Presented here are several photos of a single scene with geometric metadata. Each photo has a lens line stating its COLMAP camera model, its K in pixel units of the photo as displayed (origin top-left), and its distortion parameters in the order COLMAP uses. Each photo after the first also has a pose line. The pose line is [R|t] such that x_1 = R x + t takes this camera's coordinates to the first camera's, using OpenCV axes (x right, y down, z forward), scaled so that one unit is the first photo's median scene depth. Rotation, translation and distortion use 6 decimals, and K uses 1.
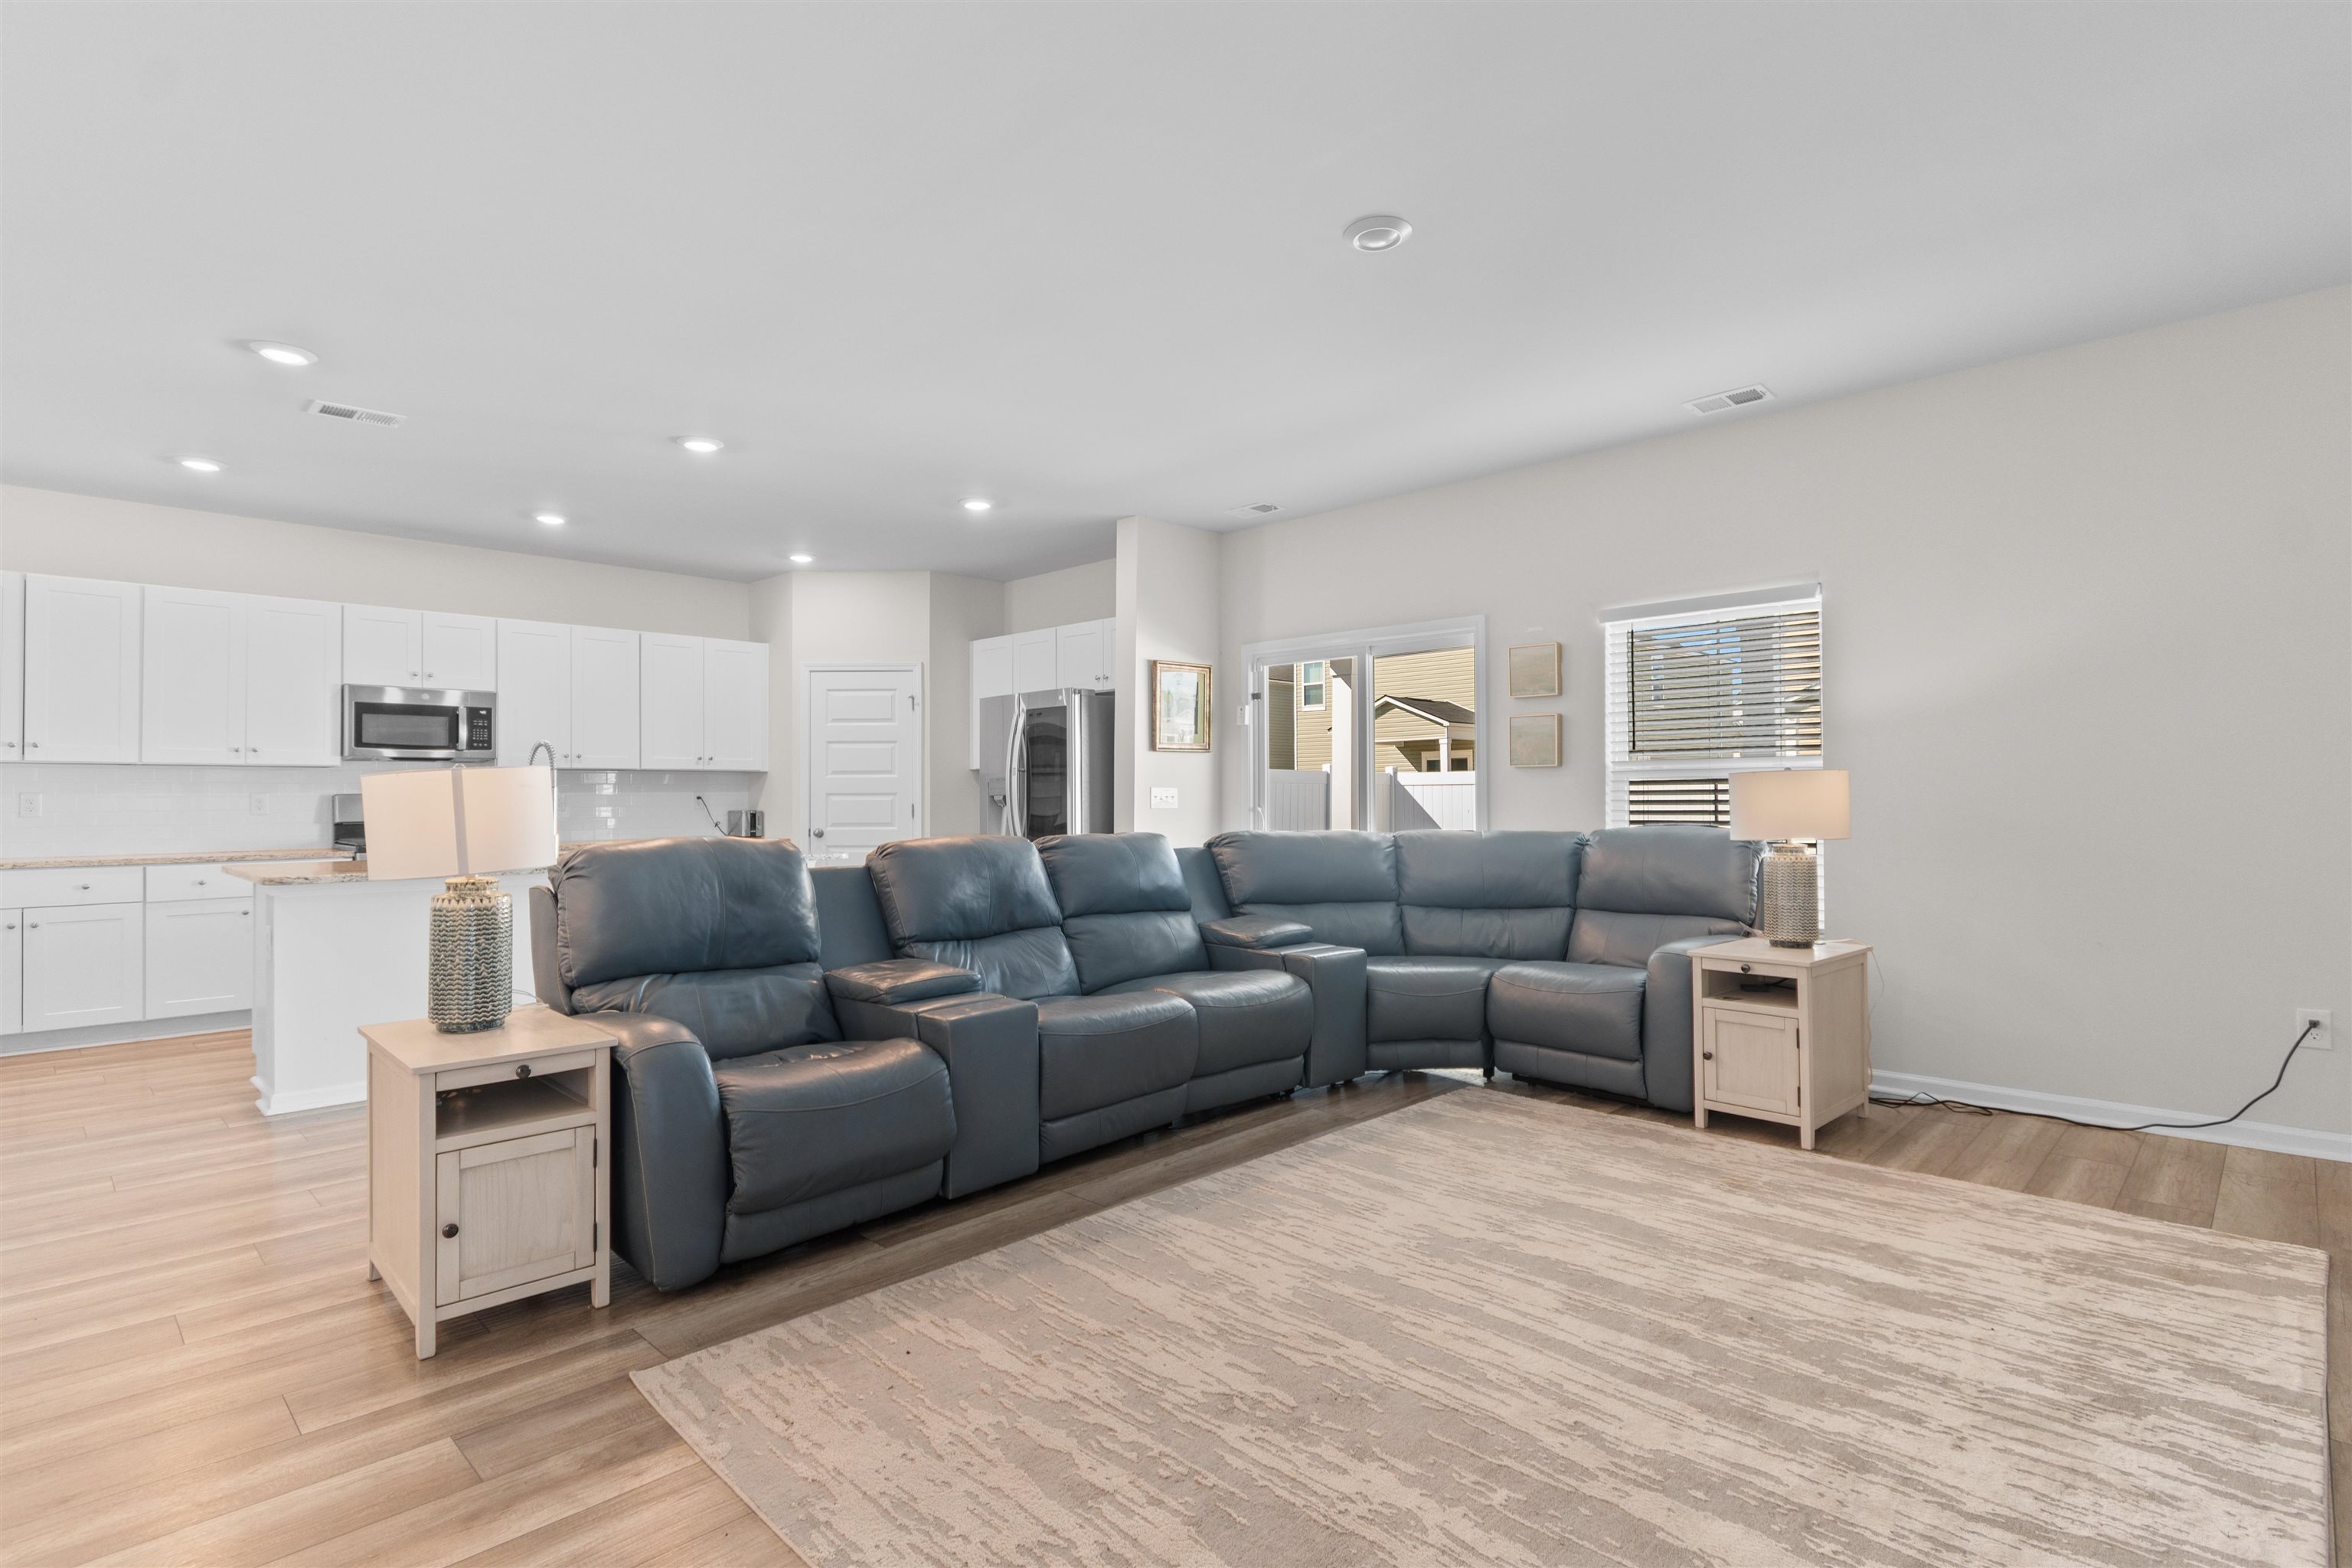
lens RADIAL K [[1149.4, 0, 1180.9], [0, 1149.4, 781.7], [0, 0, 1]] dist [0.006991, -0.006105]
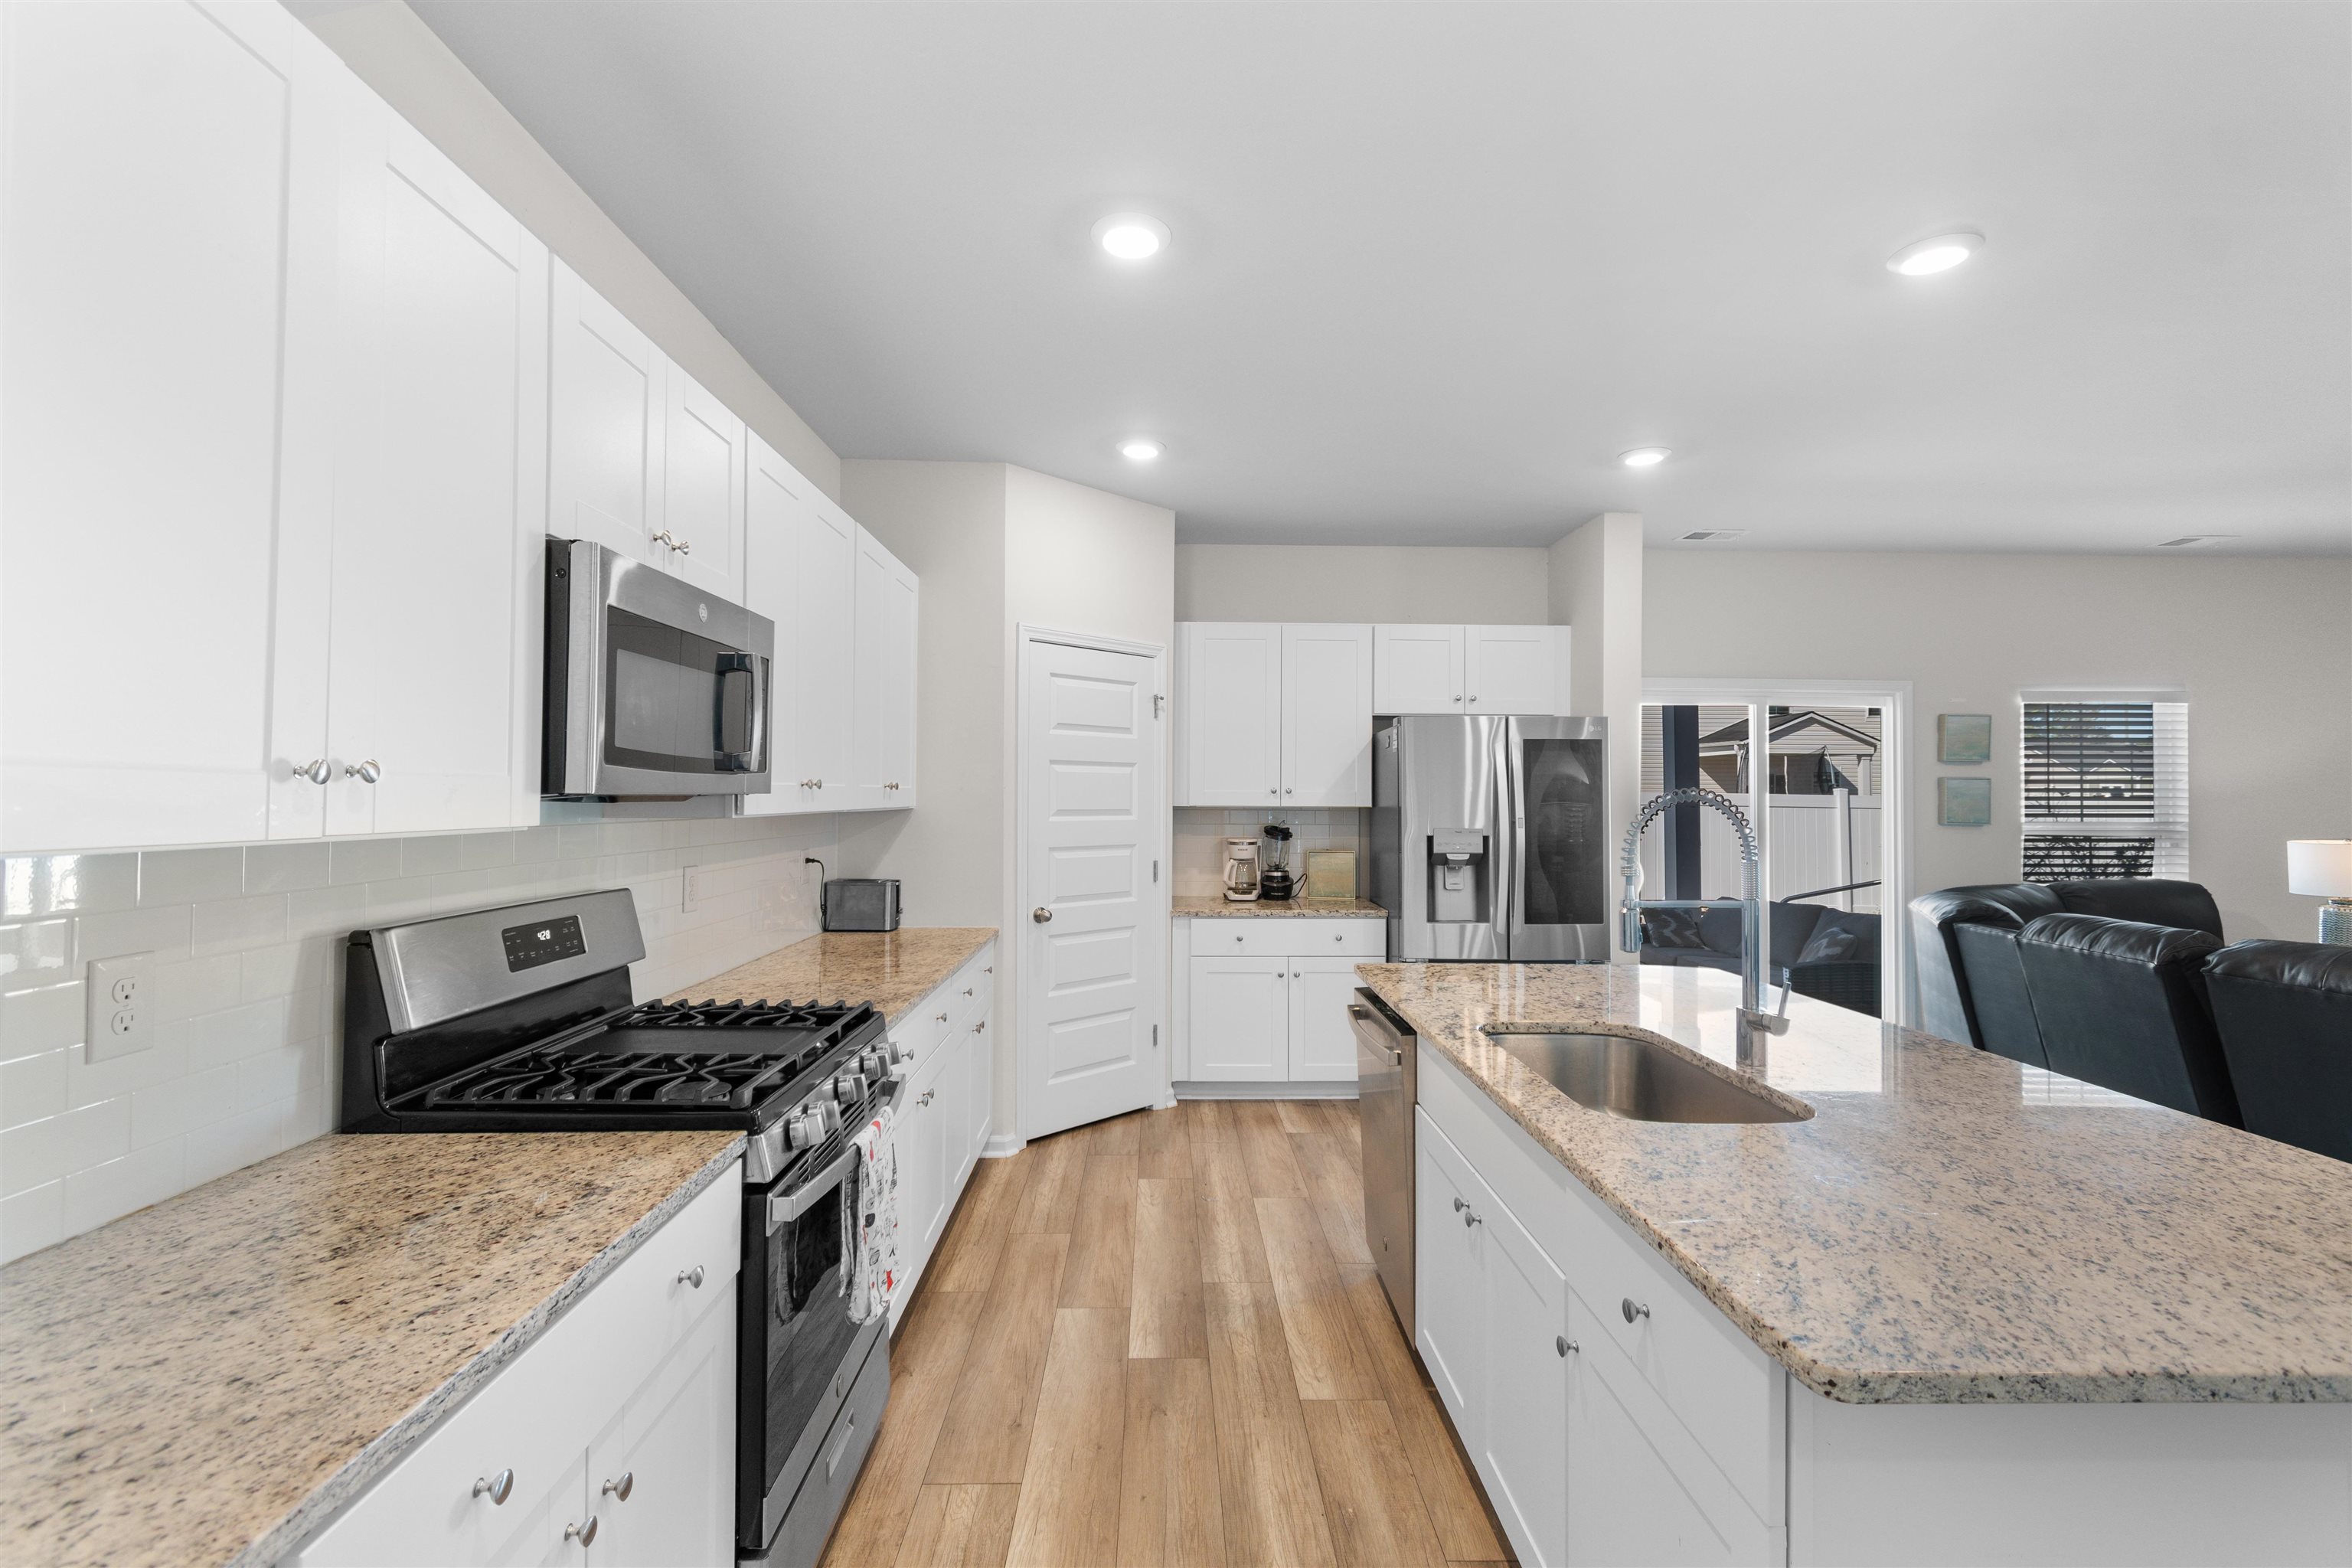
lens RADIAL K [[1031.3, 0, 1183.4], [0, 1031.3, 778.4], [0, 0, 1]] dist [0.002769, -0.000647]
pose [[0.701251, 0.022066, 0.712573, -1.443838], [-0.020144, 0.999735, -0.011134, -0.047205], [-0.712630, -0.006546, 0.701510, 1.296735]]
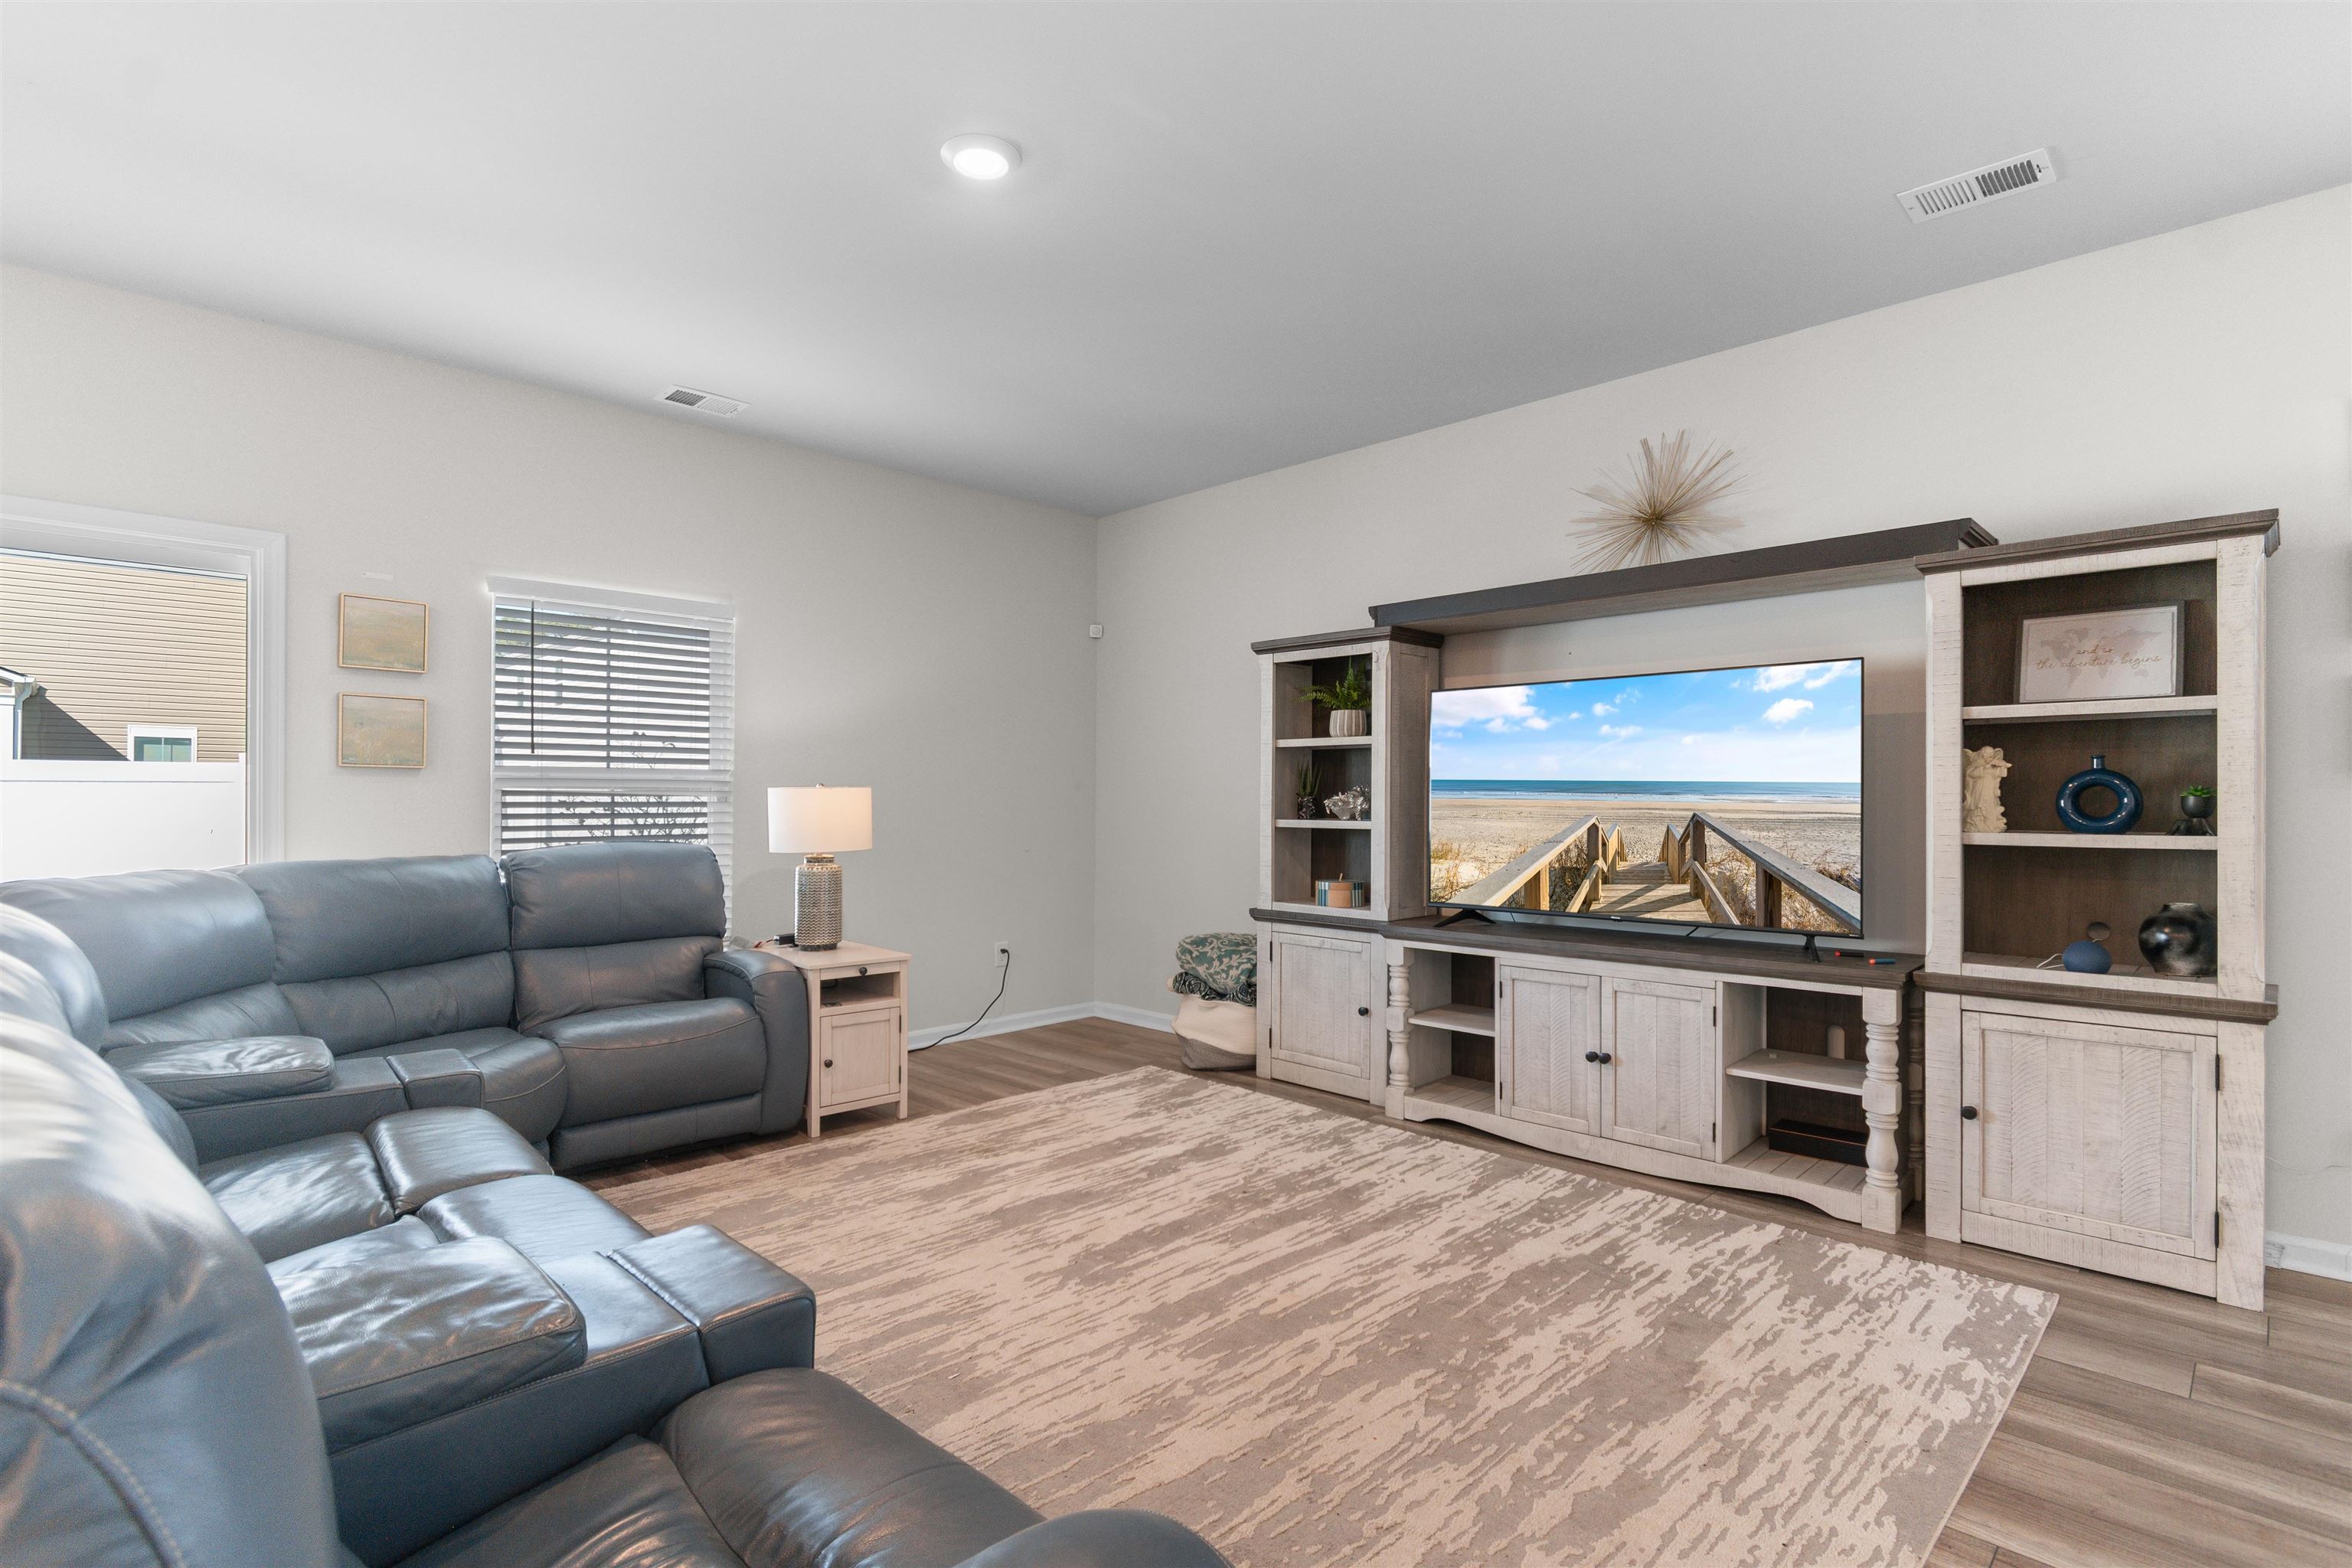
lens RADIAL K [[1116.8, 0, 1178.7], [0, 1116.8, 801.4], [0, 0, 1]] dist [-0.001805, -0.000574]
pose [[0.009560, 0.005185, 0.999941, -0.596726], [-0.016746, 0.999847, -0.005025, 0.005508], [-0.999814, -0.016697, 0.009646, 0.763603]]
